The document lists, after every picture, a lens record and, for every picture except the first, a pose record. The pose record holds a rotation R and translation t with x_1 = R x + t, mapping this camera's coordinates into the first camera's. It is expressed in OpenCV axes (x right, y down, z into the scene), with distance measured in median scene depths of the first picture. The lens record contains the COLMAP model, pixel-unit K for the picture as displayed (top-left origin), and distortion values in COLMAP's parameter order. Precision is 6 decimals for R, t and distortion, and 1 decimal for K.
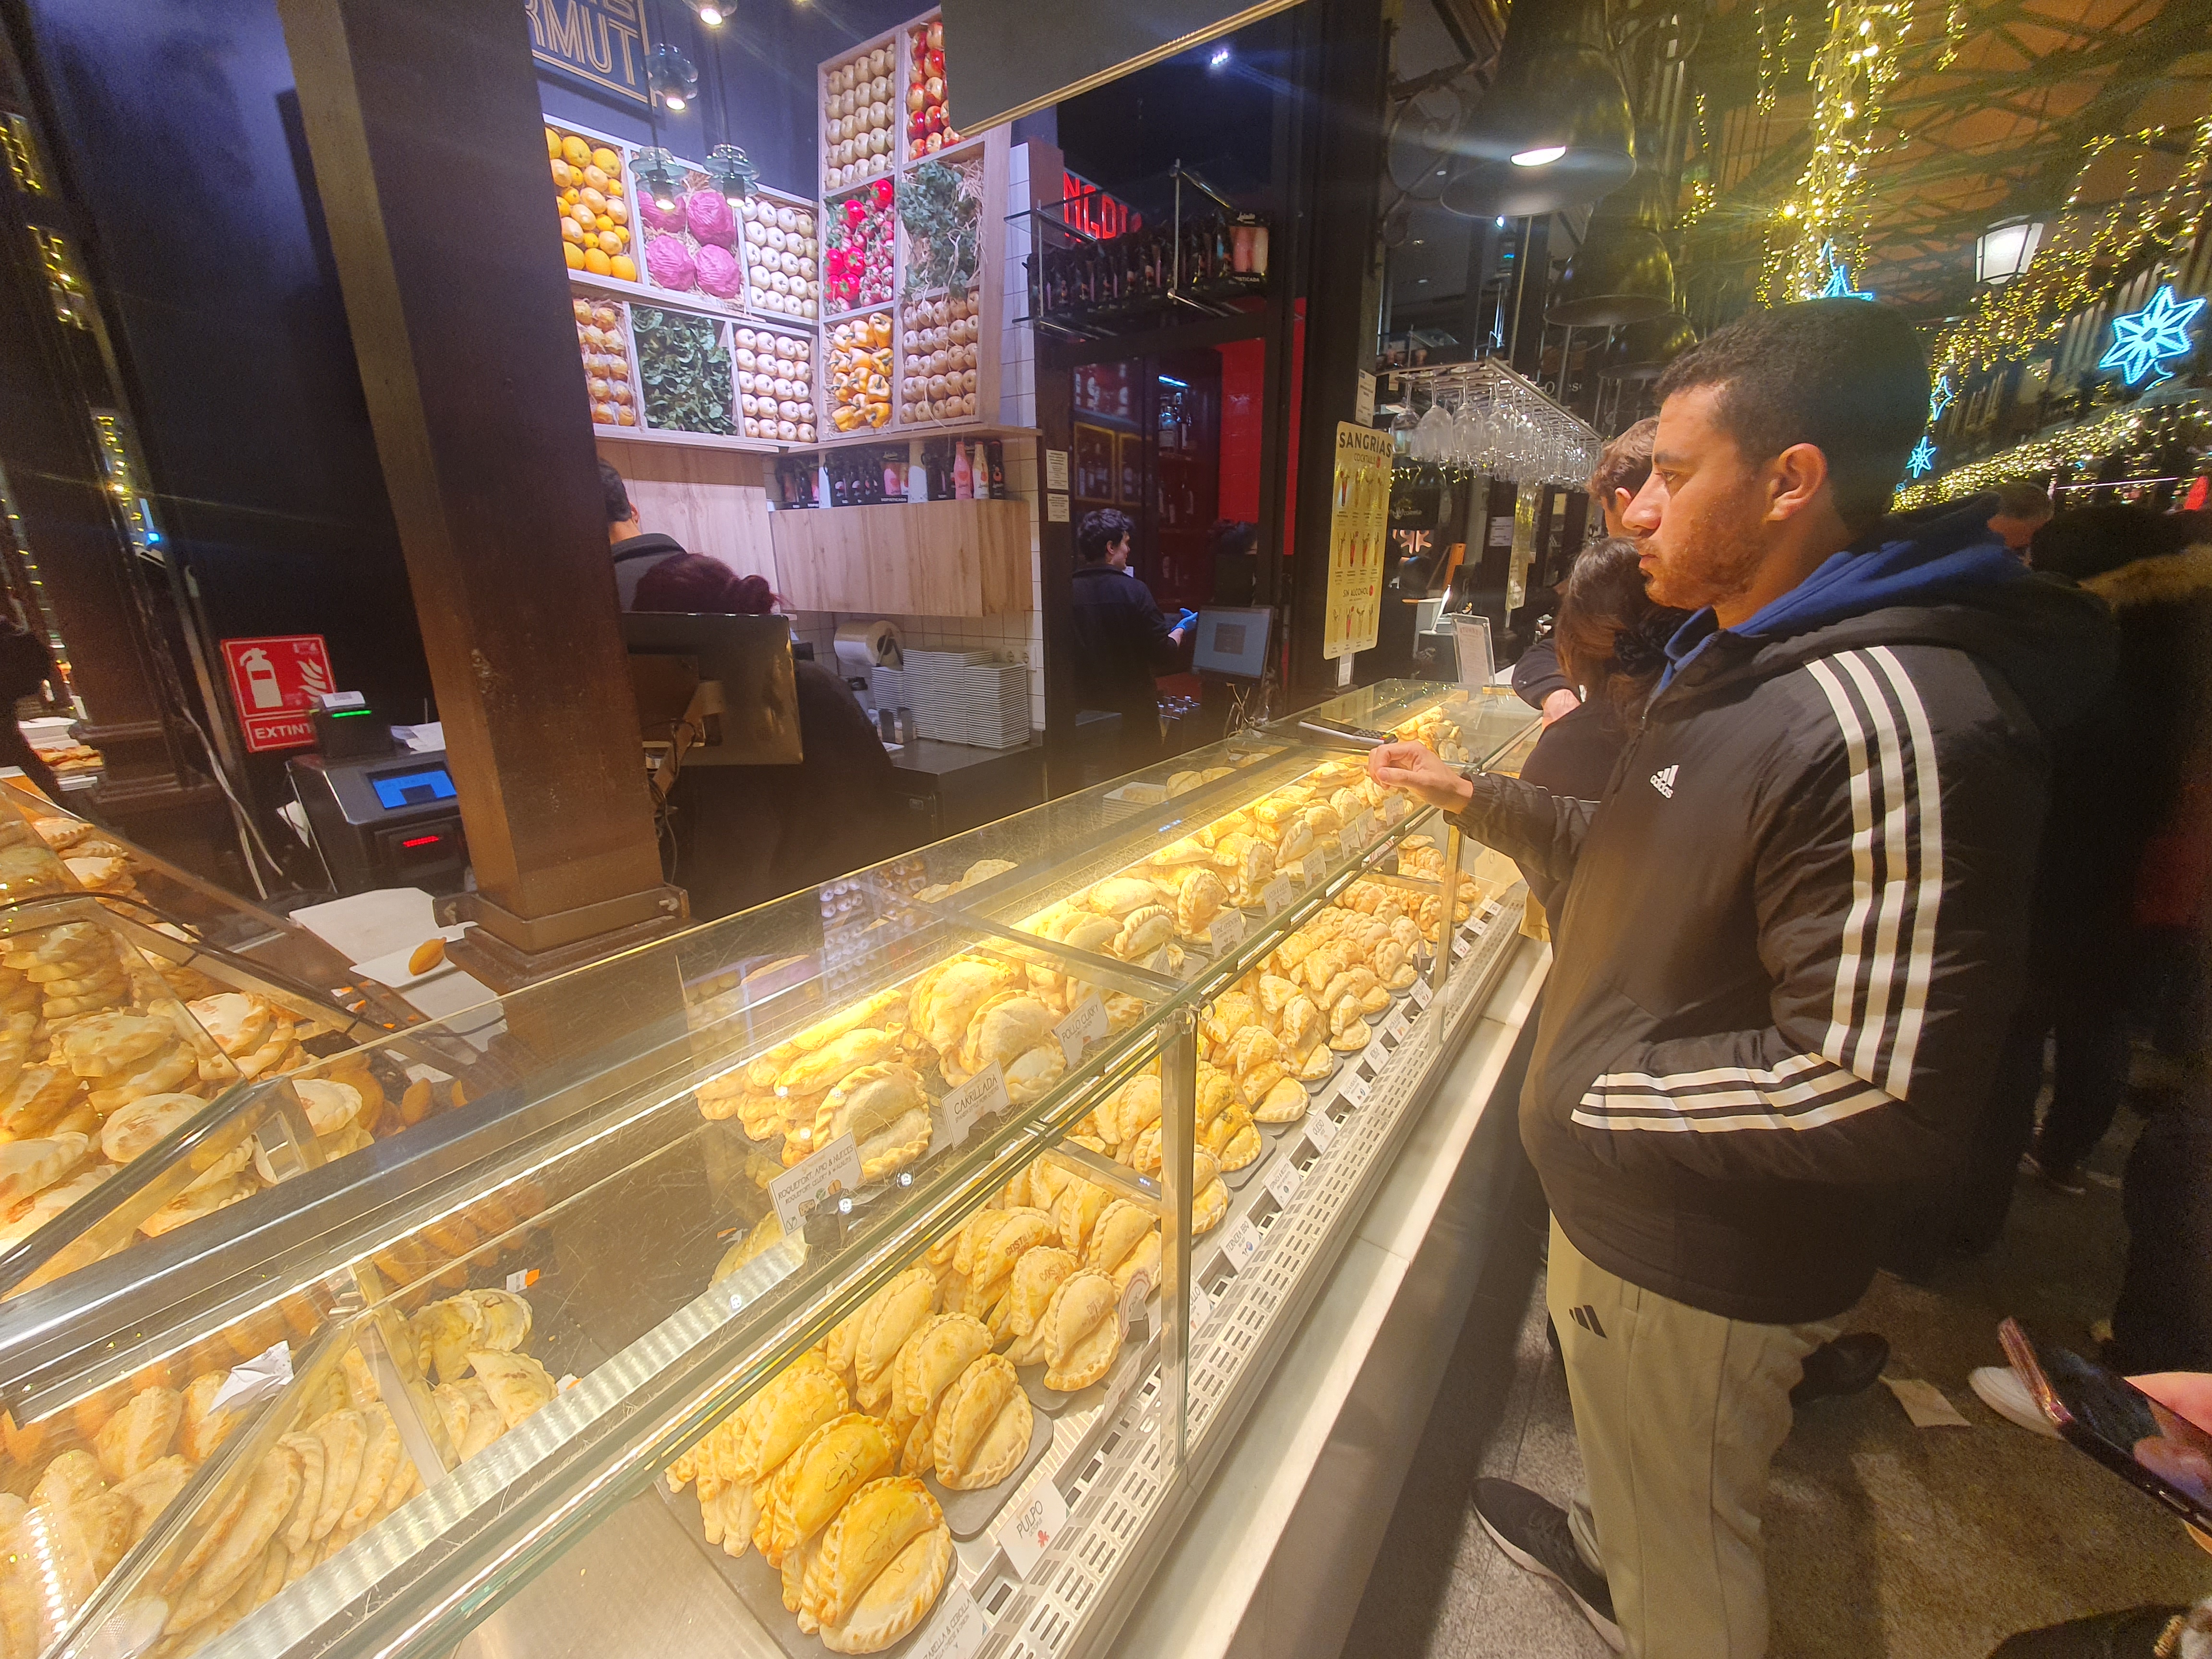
lens RADIAL K [[887.5, 0, 1110.2], [0, 887.5, 824.5], [0, 0, 1]] dist [0.002753, 0.000091]
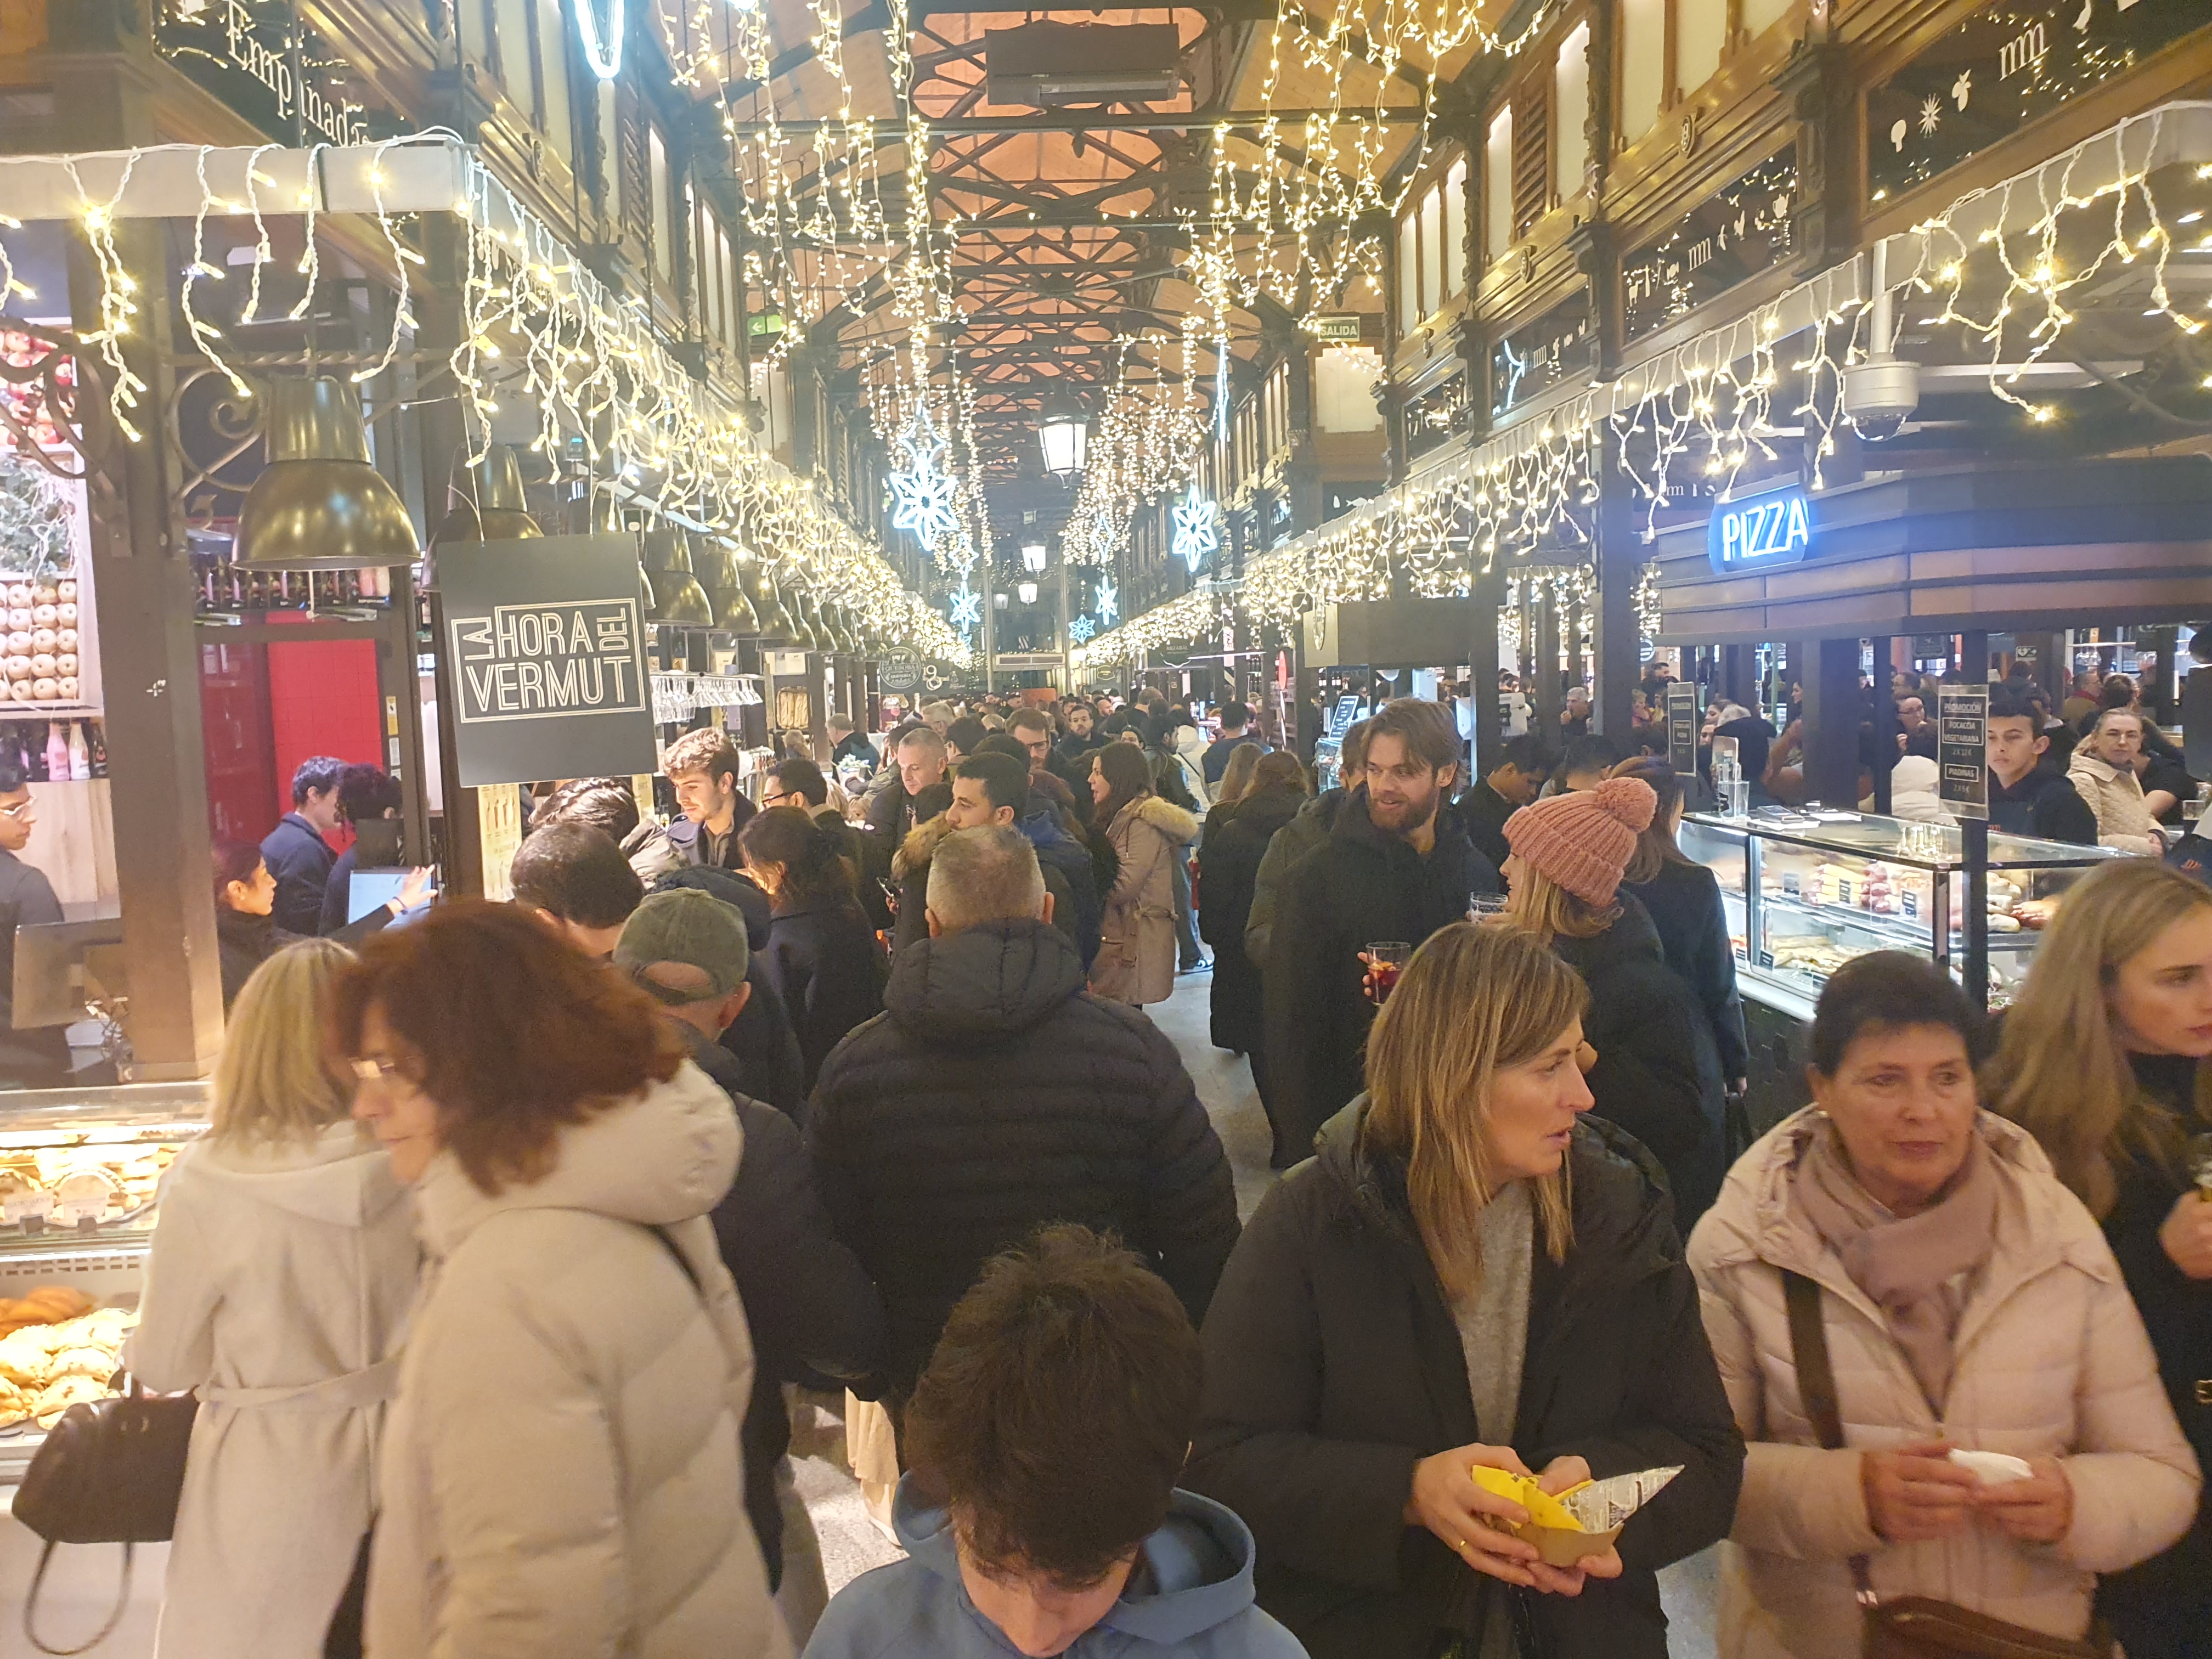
lens RADIAL K [[1698.2, 0, 1098.0], [0, 1698.2, 839.6], [0, 0, 1]] dist [-0.033606, -0.001005]
pose [[0.788474, -0.075904, 0.610366, -0.389142], [0.207043, 0.967198, -0.147181, 0.179095], [-0.579173, 0.242420, 0.778326, -0.992681]]
